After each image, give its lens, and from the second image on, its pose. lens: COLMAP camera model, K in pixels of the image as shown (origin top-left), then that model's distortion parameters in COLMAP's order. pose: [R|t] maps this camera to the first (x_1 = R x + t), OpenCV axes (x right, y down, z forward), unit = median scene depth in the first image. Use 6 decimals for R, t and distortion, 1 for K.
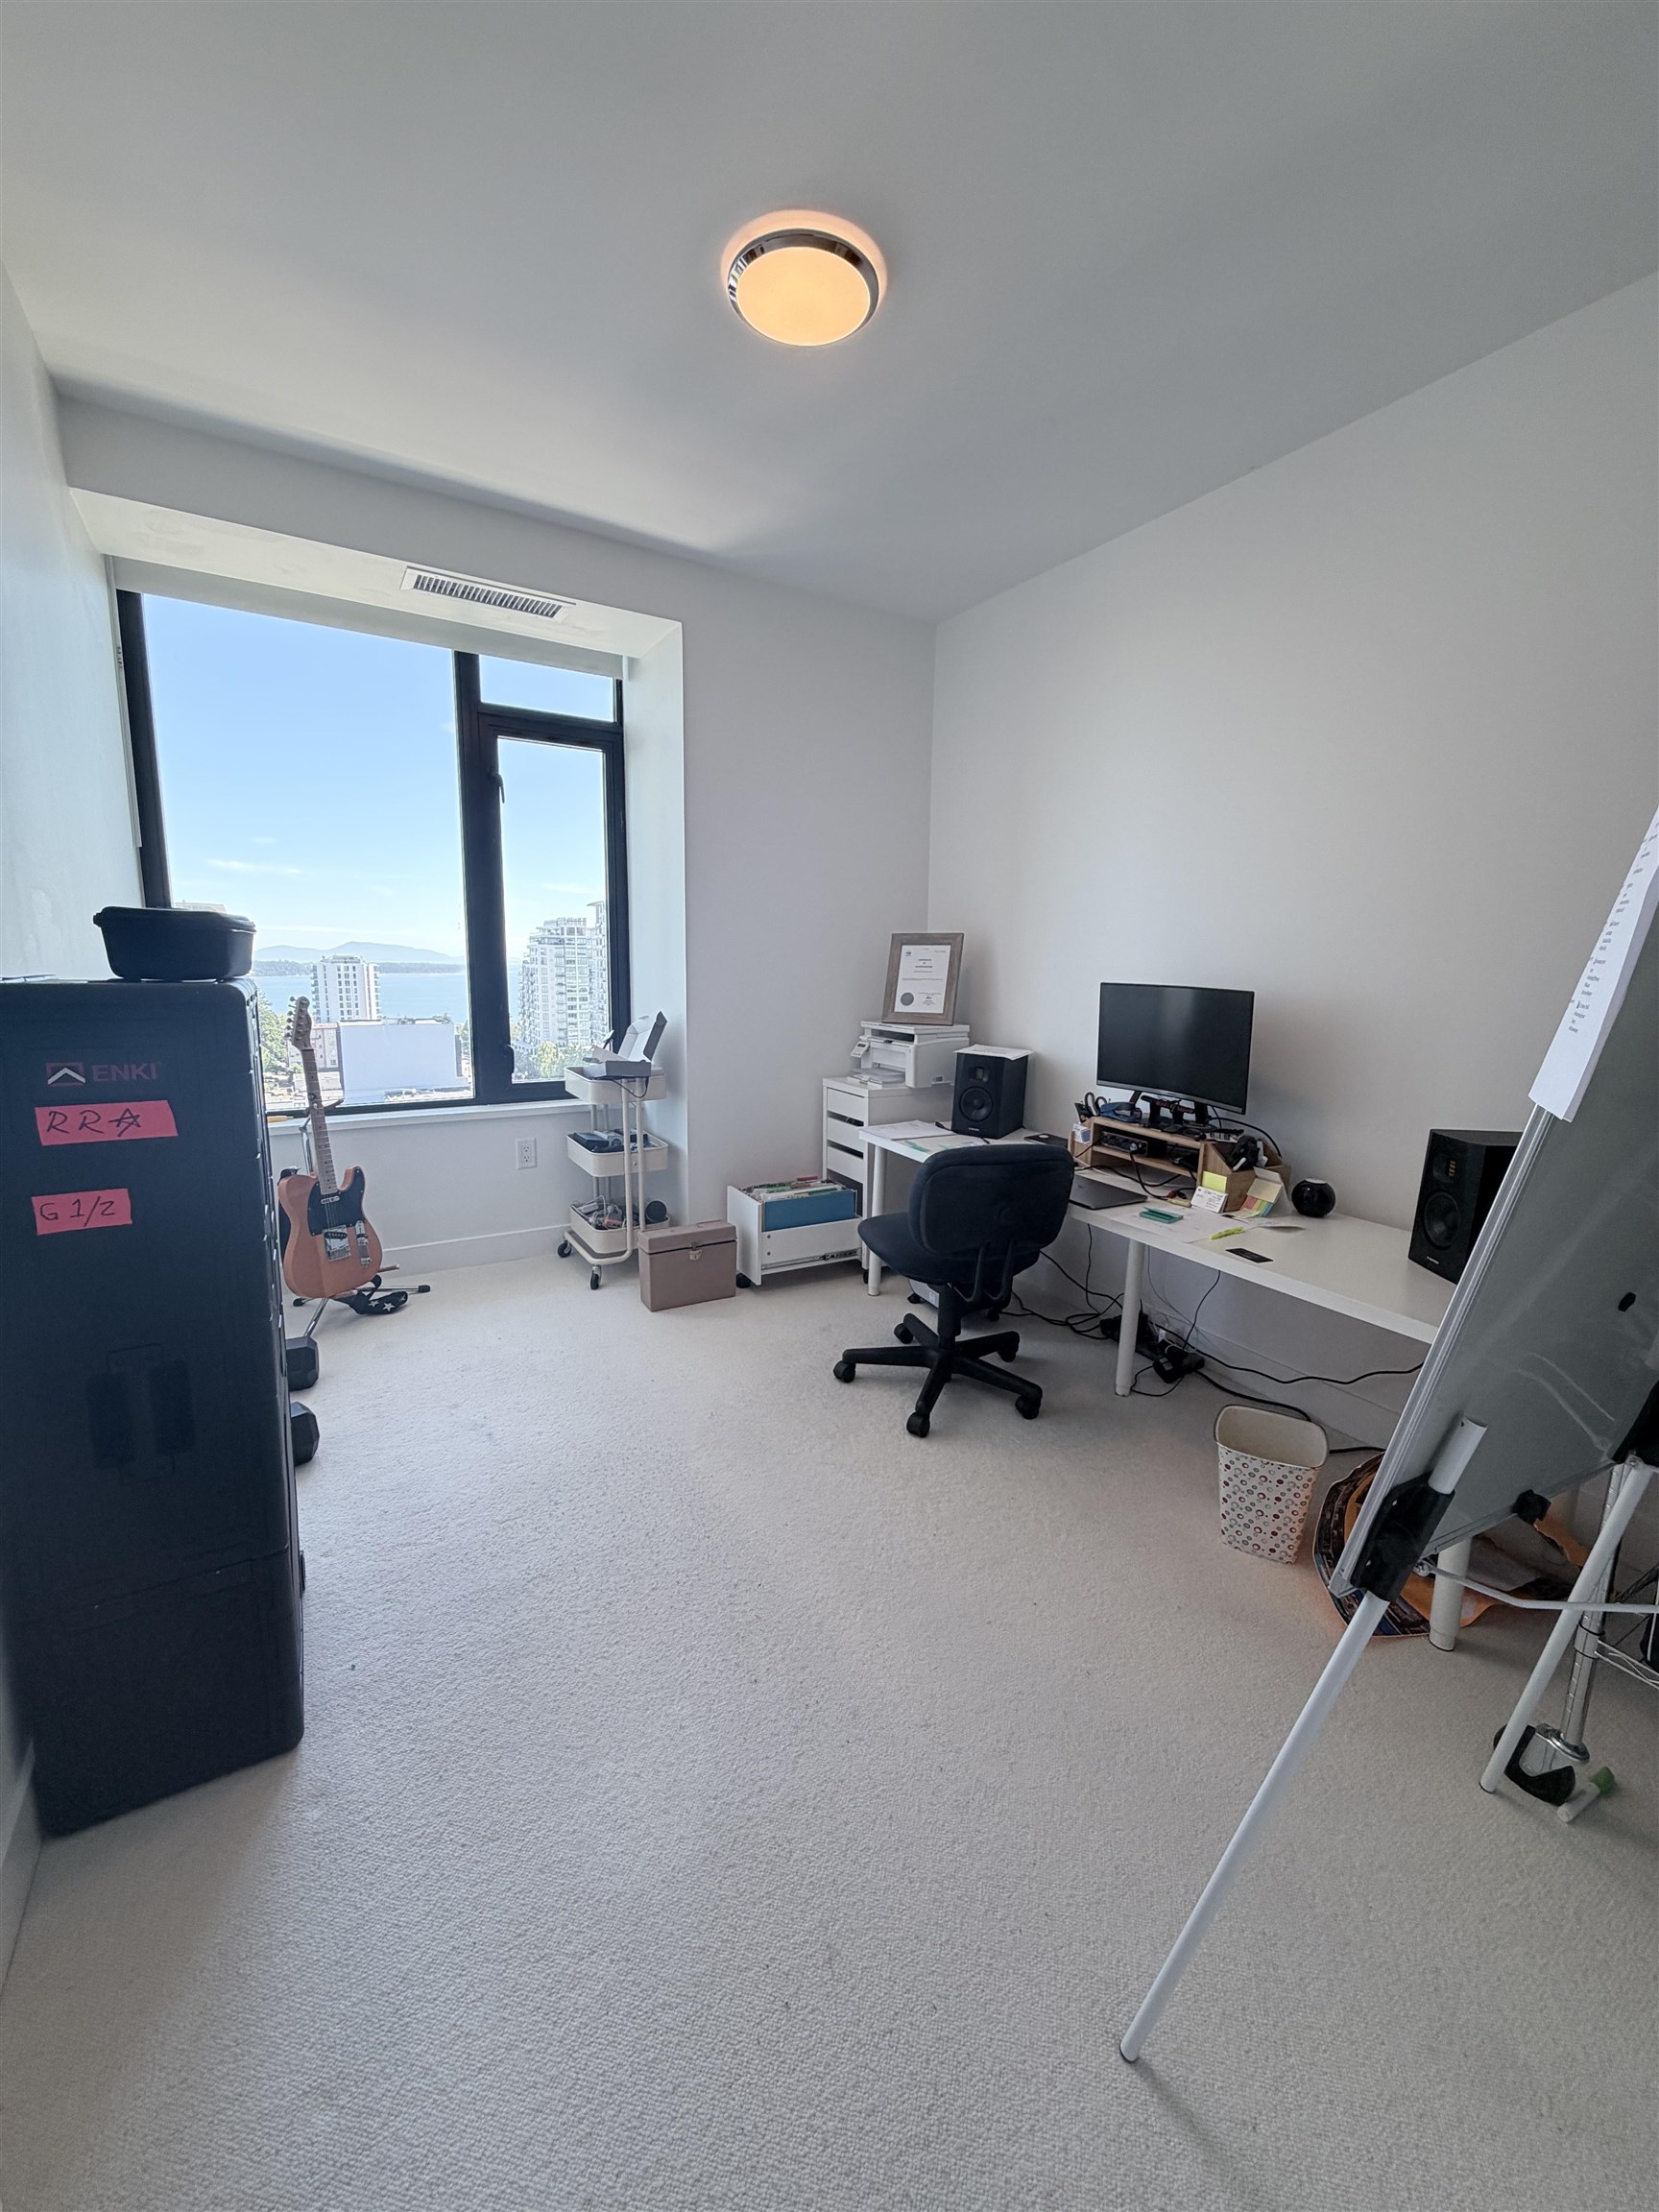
lens RADIAL K [[891.3, 0, 831.5], [0, 891.3, 1106.9], [0, 0, 1]] dist [0.002156, 0.000156]
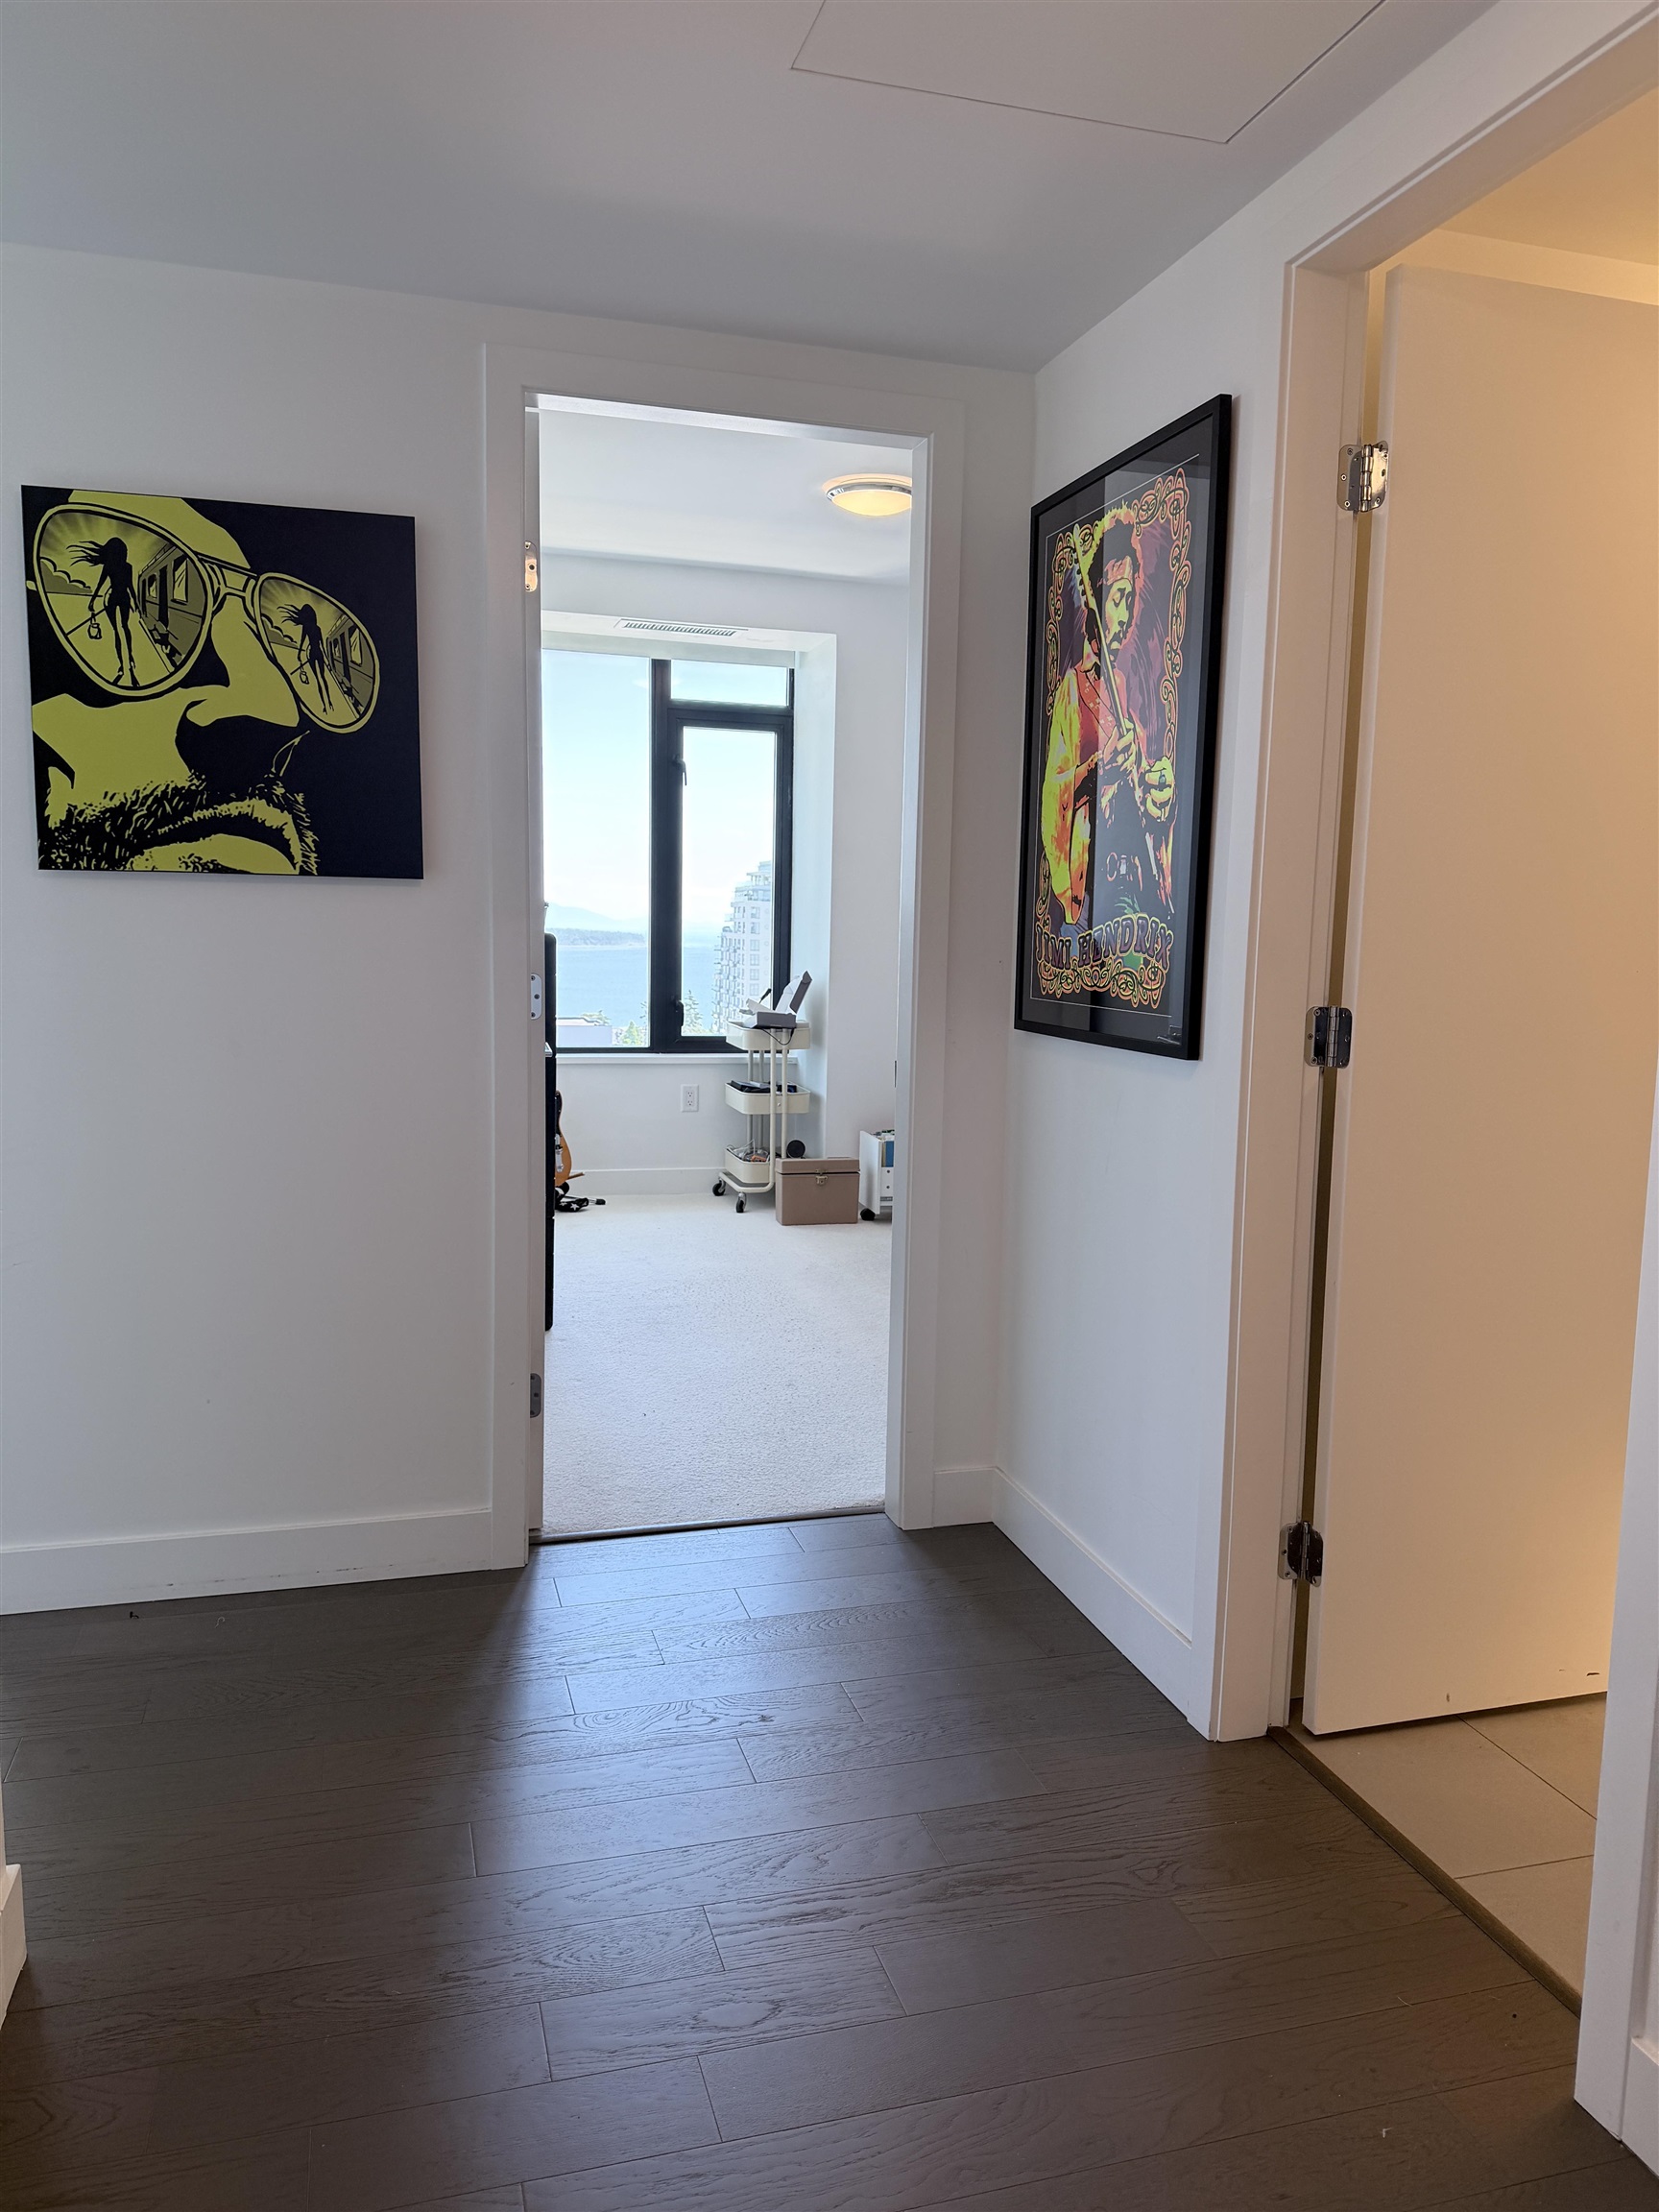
lens RADIAL K [[1566.7, 0, 836.8], [0, 1566.7, 1118.5], [0, 0, 1]] dist [0.063966, -0.064226]
pose [[0.964748, 0.034972, -0.260840, 0.358999], [-0.046095, 0.998265, -0.036646, 0.147325], [0.259106, 0.047377, 0.964686, -0.871640]]
